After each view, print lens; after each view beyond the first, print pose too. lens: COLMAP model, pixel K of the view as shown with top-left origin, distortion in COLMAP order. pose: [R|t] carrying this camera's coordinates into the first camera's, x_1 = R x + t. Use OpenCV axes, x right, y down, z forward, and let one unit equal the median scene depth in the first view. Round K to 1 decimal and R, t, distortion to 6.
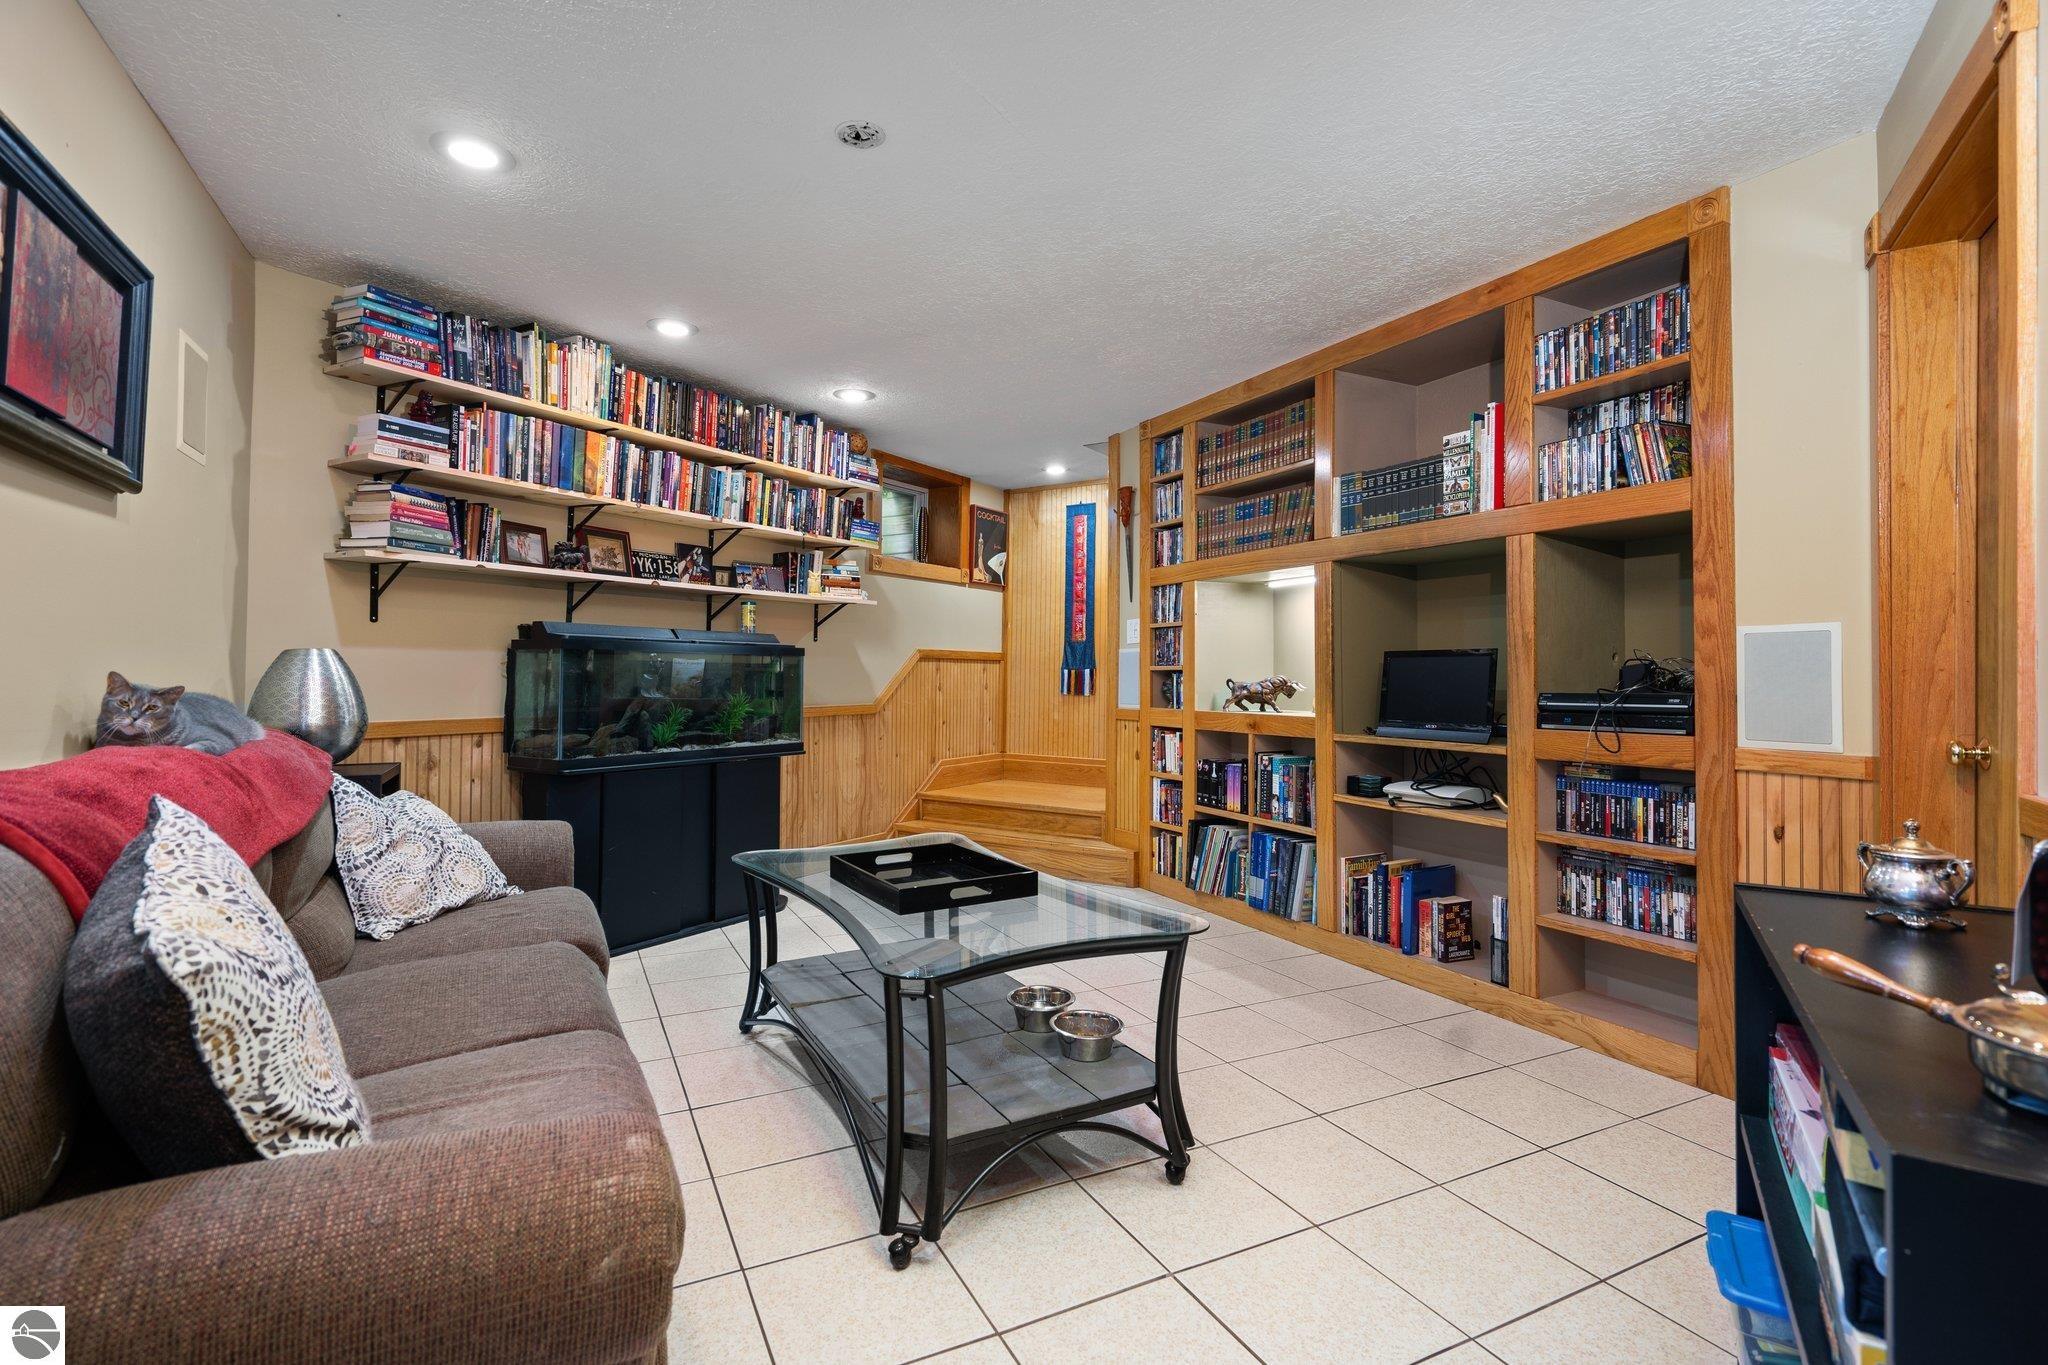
lens RADIAL K [[956.1, 0, 1020.2], [0, 956.1, 664.2], [0, 0, 1]] dist [-0.002614, 0.000092]
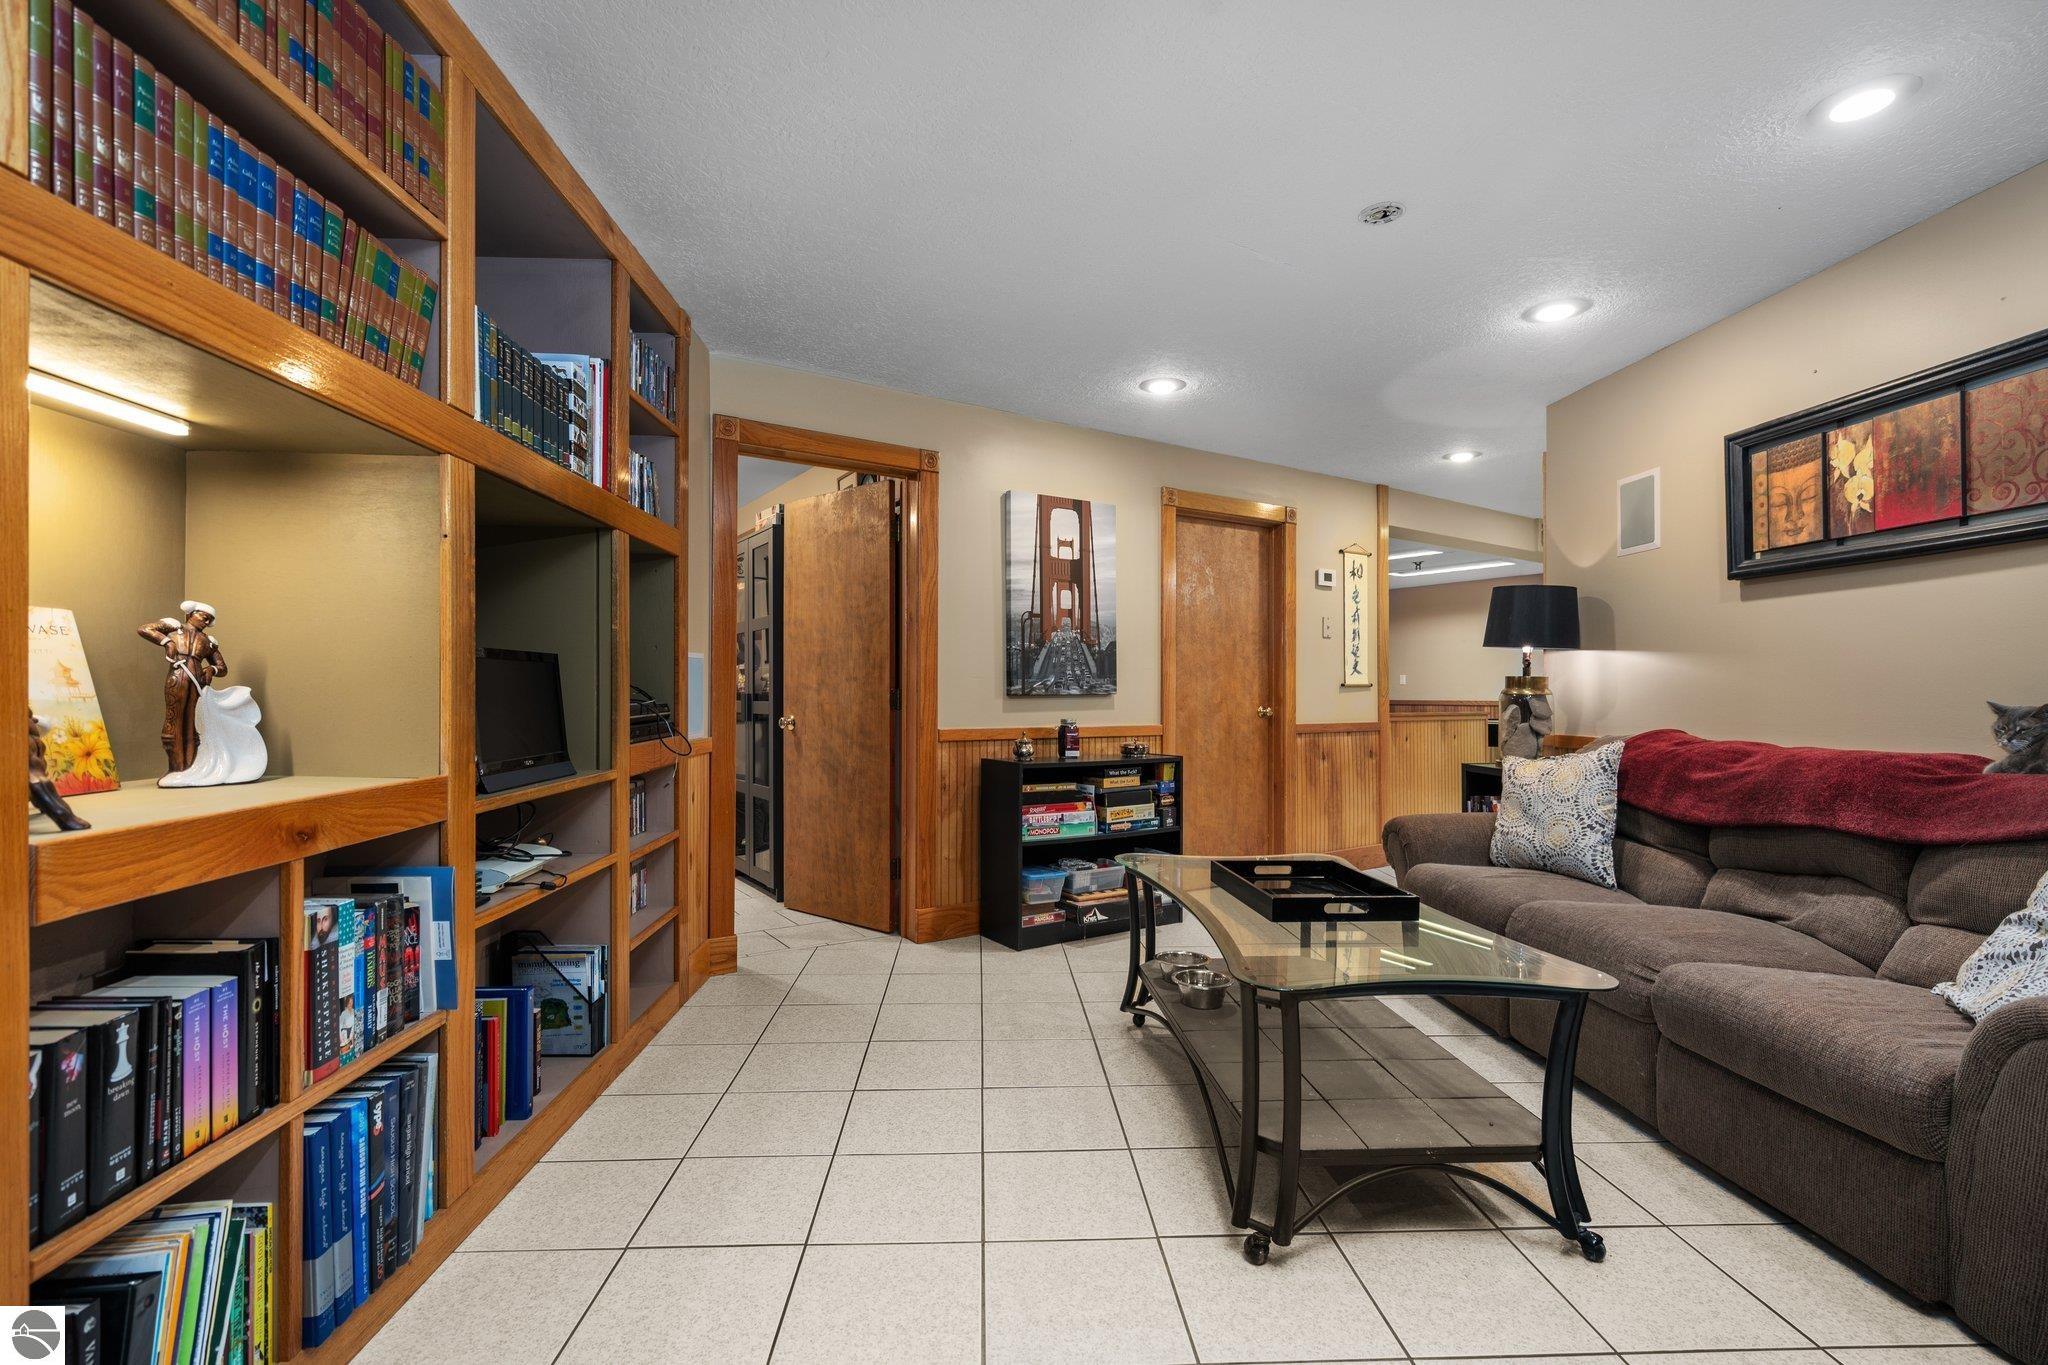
lens RADIAL K [[924.5, 0, 1025.8], [0, 924.5, 689.8], [0, 0, 1]] dist [-0.000502, 0.000263]
pose [[-0.912303, -0.006254, 0.409467, -0.140719], [-0.011637, 0.999875, -0.010656, 0.013272], [-0.409350, -0.014487, -0.912262, 1.265194]]
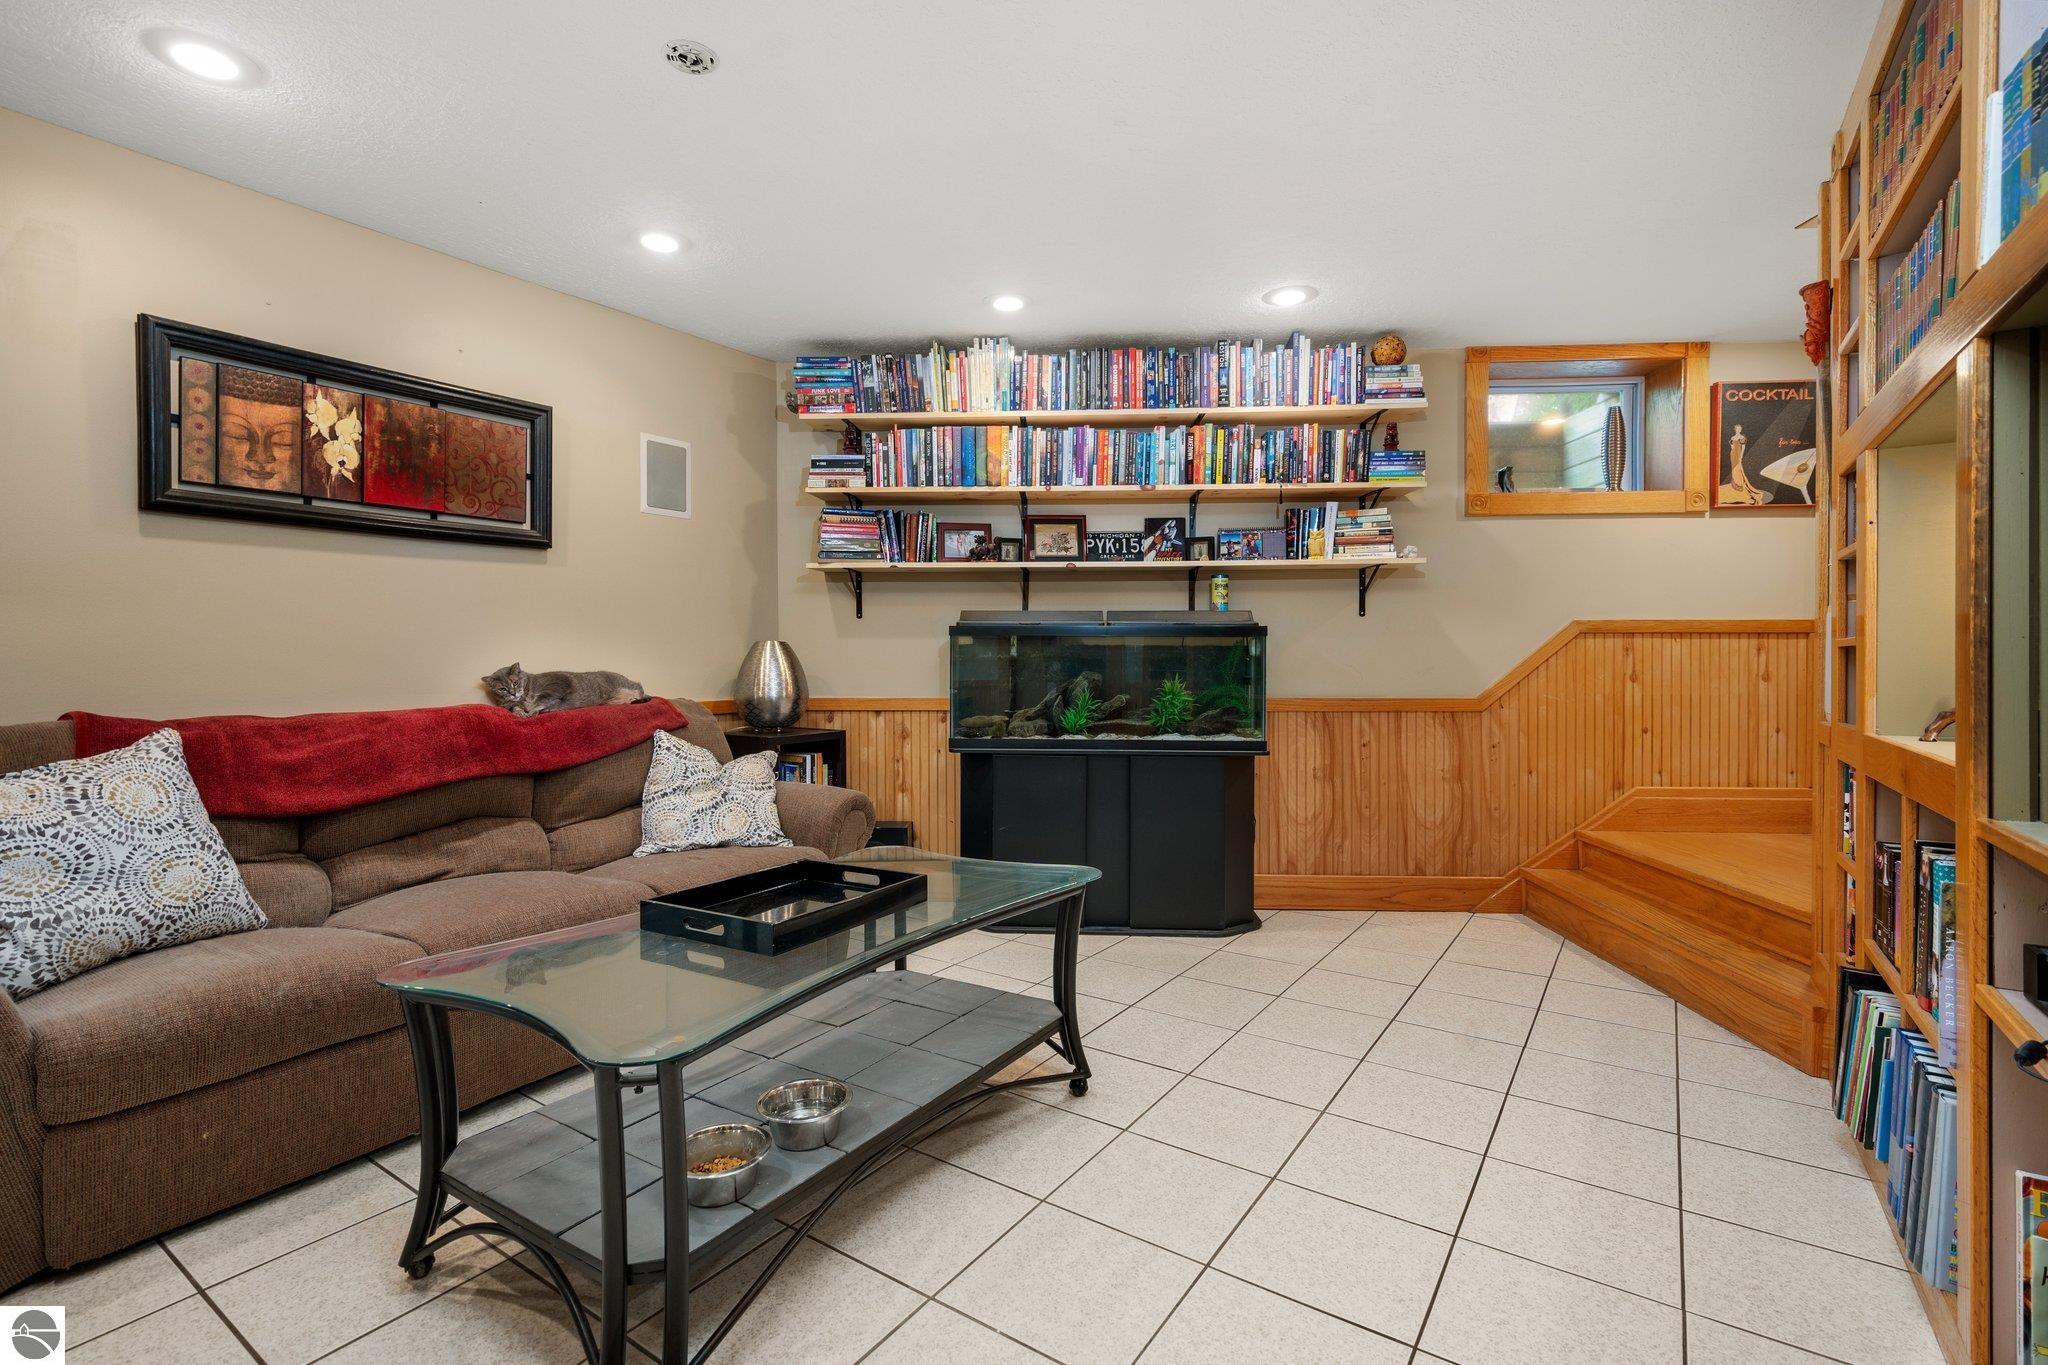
lens RADIAL K [[956.1, 0, 1020.2], [0, 956.1, 664.2], [0, 0, 1]] dist [-0.002614, 0.000092]
pose [[0.475166, 0.001129, -0.879895, 0.452902], [0.012939, 0.999882, 0.008271, 0.007549], [0.879801, -0.015315, 0.475096, 0.492525]]
